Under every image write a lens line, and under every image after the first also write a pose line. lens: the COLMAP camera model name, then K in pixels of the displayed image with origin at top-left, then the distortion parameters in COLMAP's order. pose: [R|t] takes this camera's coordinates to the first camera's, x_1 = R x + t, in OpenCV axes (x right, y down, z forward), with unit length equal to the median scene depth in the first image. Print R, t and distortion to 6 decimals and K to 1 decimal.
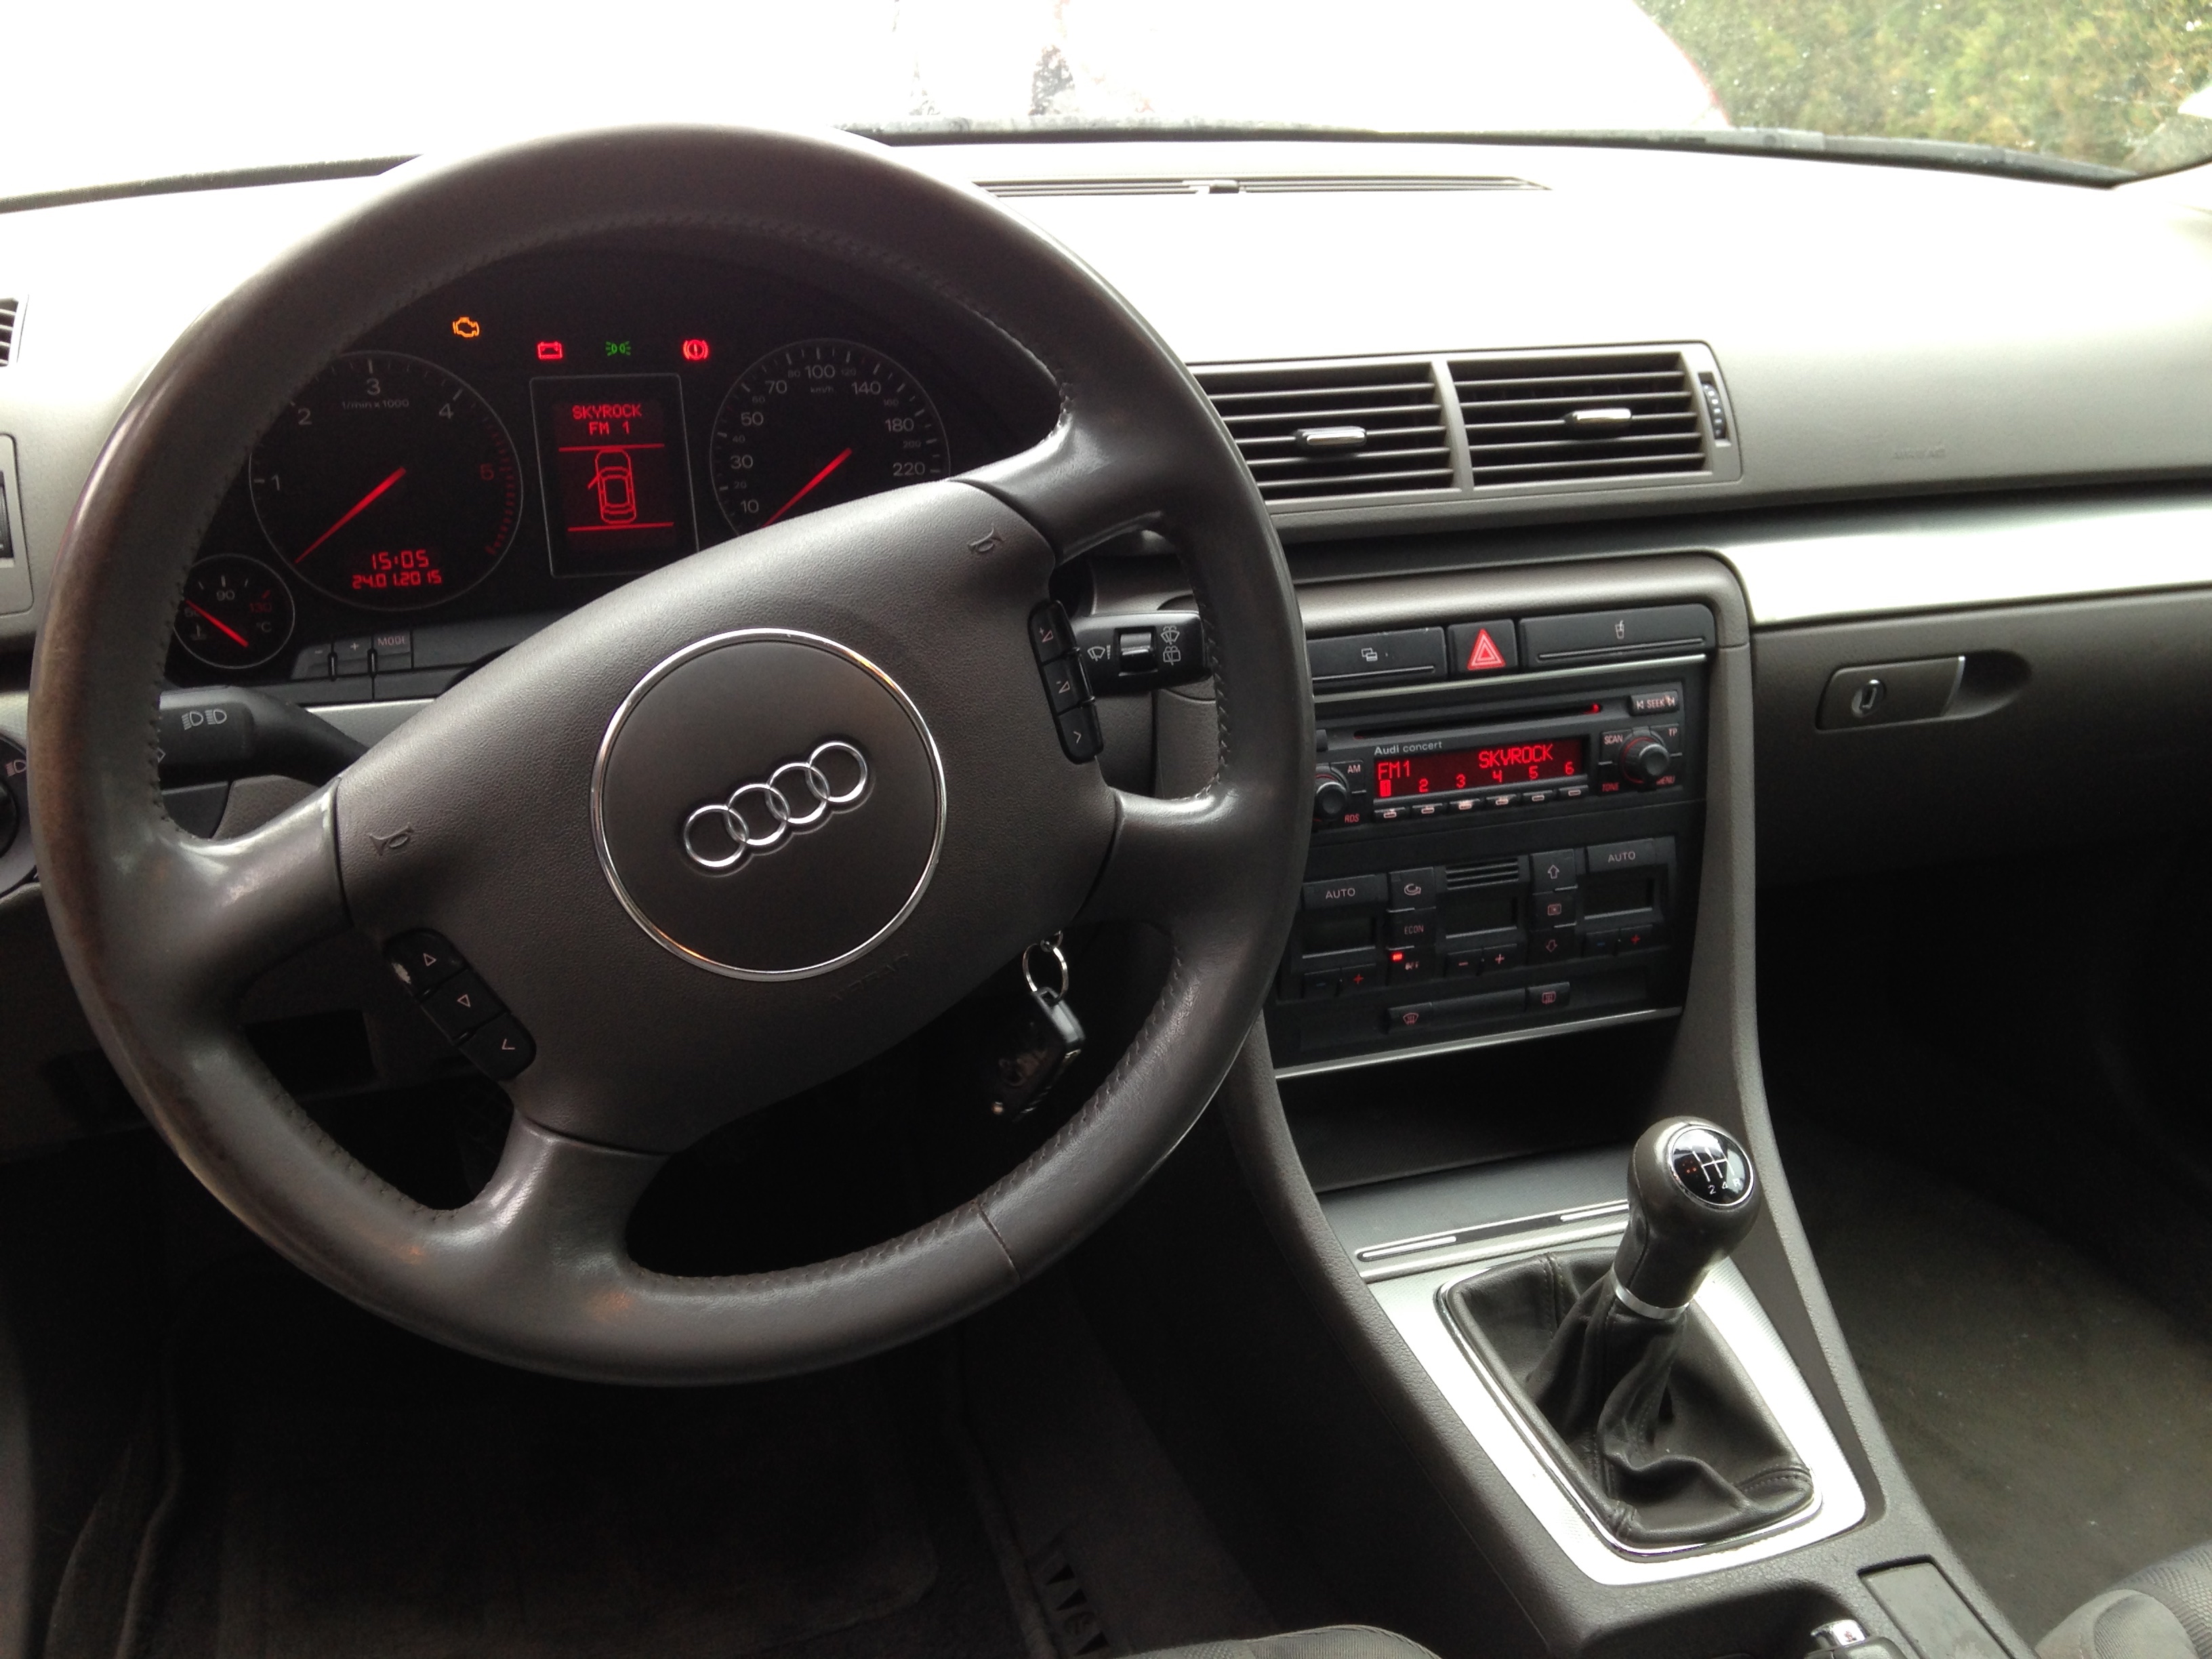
lens RADIAL K [[2121.5, 0, 1106.5], [0, 2121.5, 823.6], [0, 0, 1]] dist [0.100059, 0.000000]
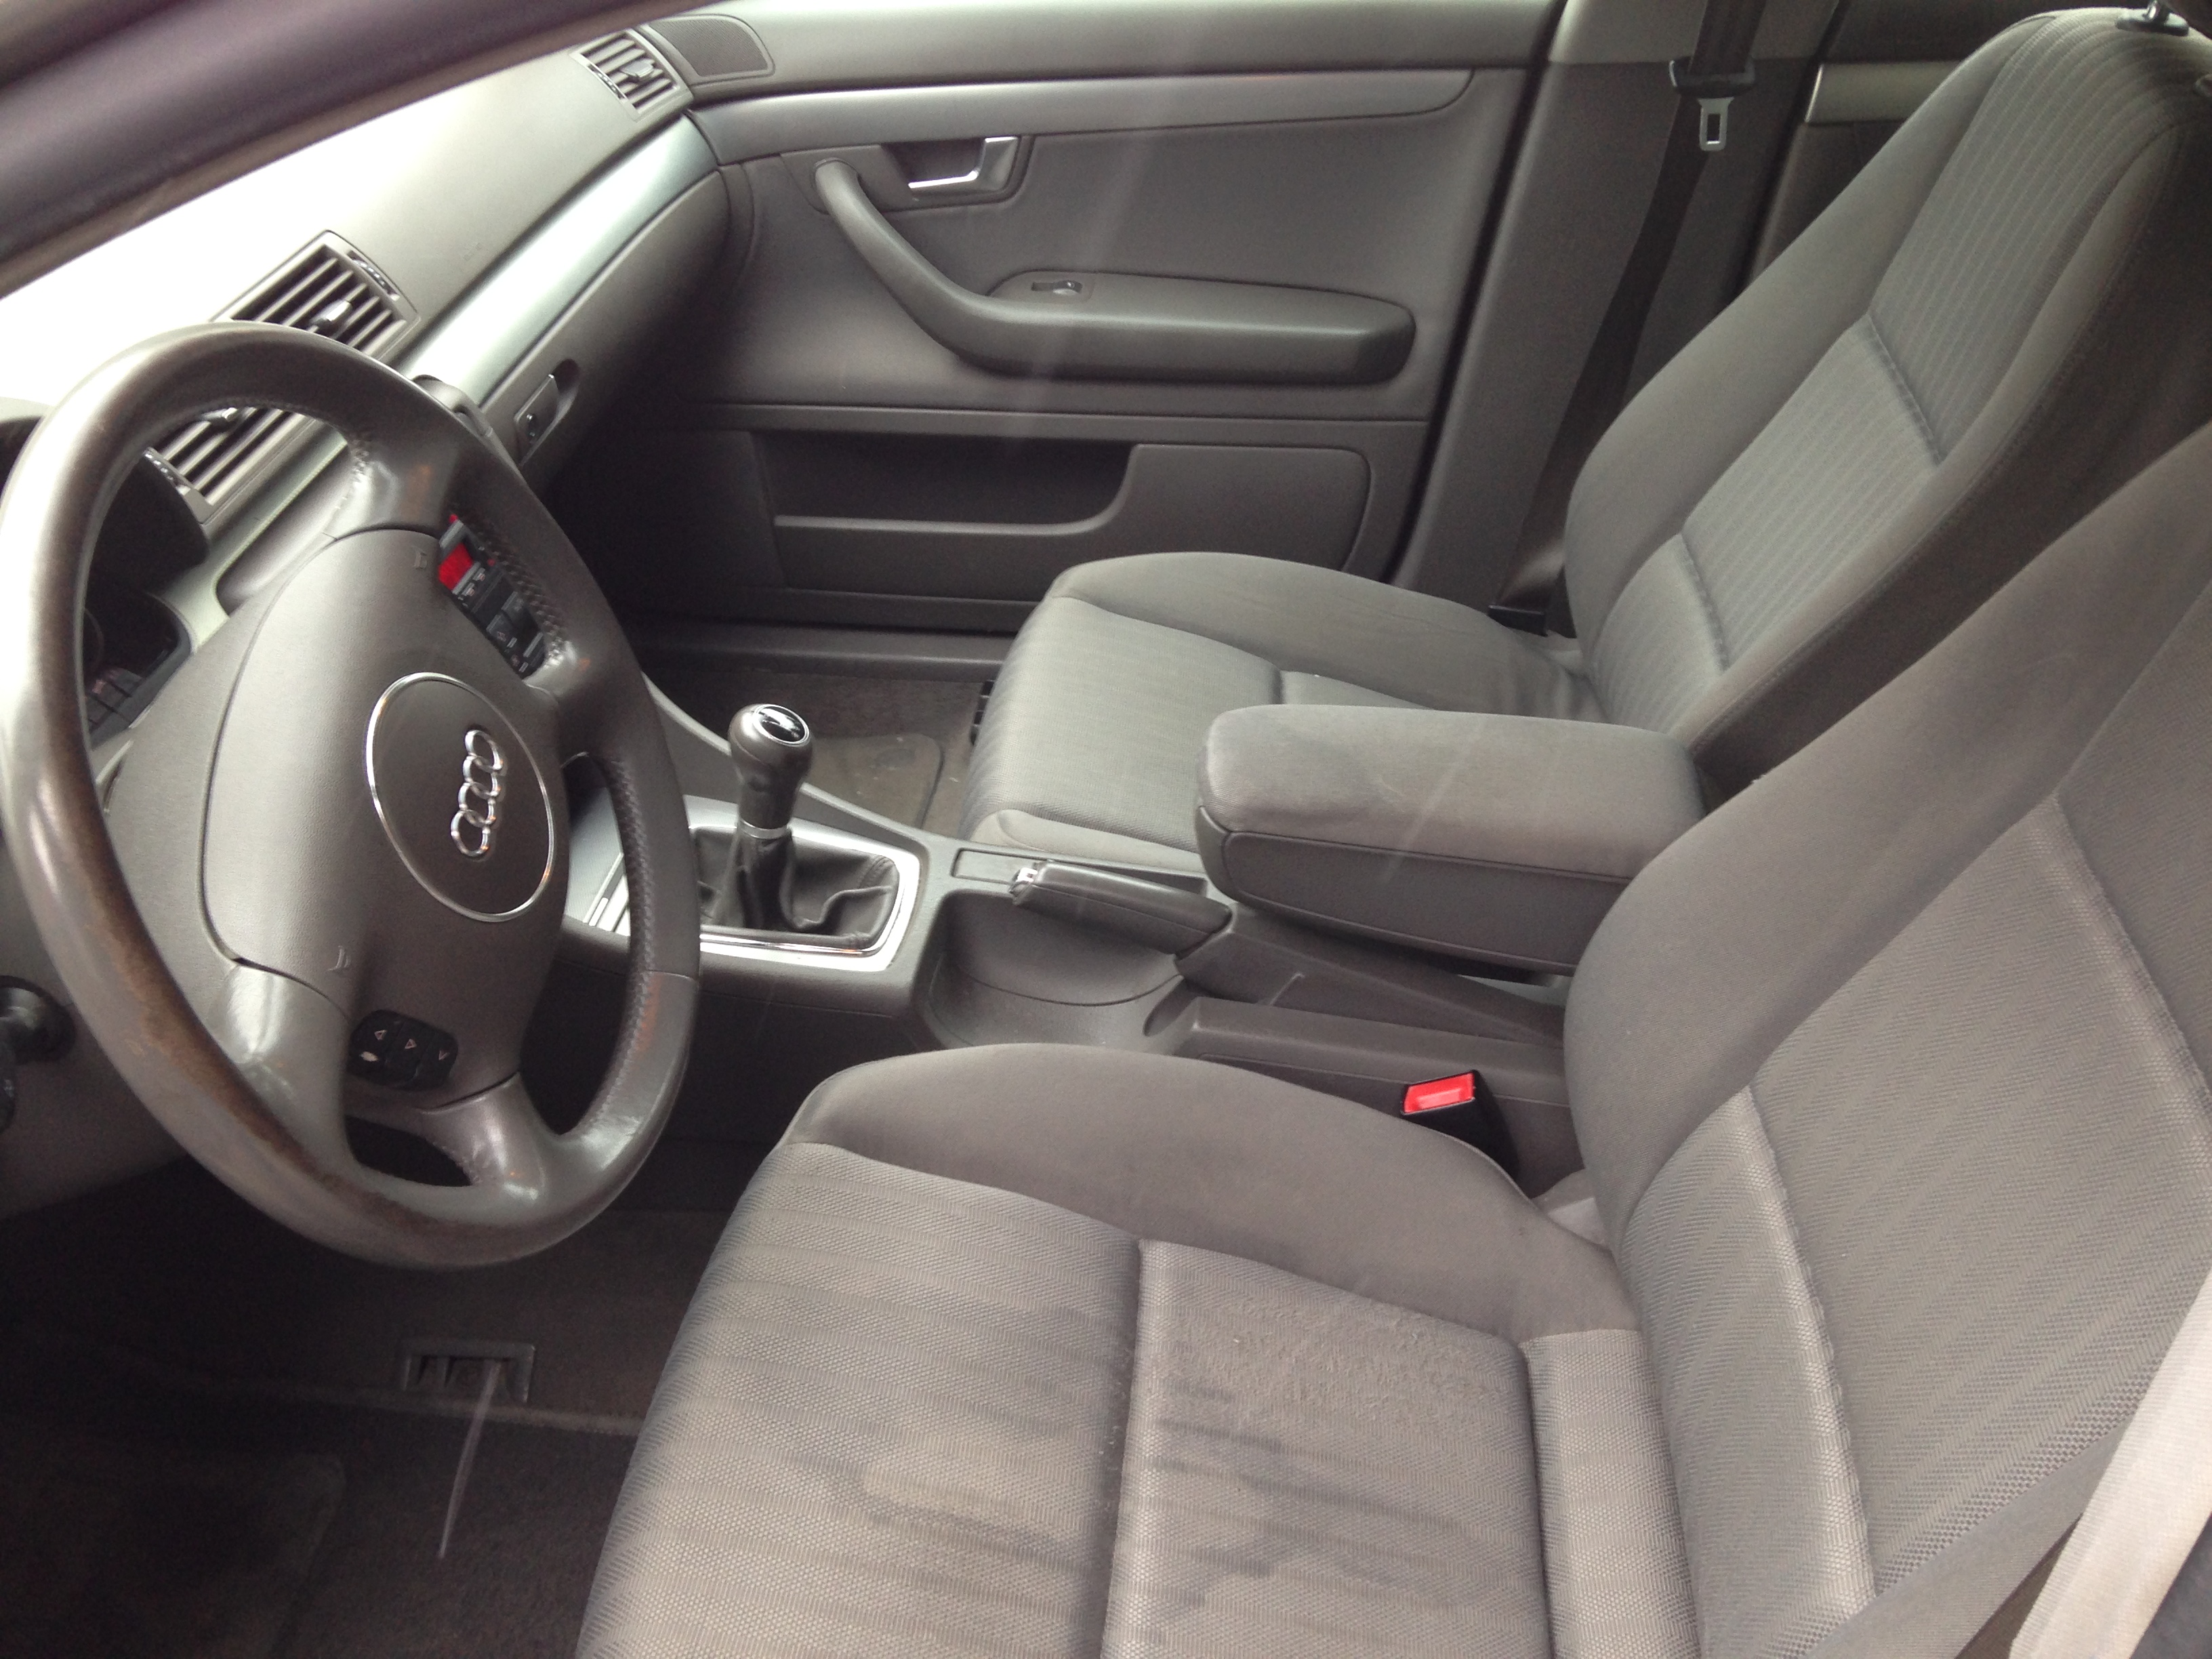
lens RADIAL K [[2121.5, 0, 1105.3], [0, 2121.5, 830.0], [0, 0, 1]] dist [0.100059, 0.000000]
pose [[0.450357, -0.566368, 0.690221, -0.636910], [0.446301, 0.812347, 0.375376, -0.222255], [-0.773301, 0.138993, 0.618617, -0.110735]]
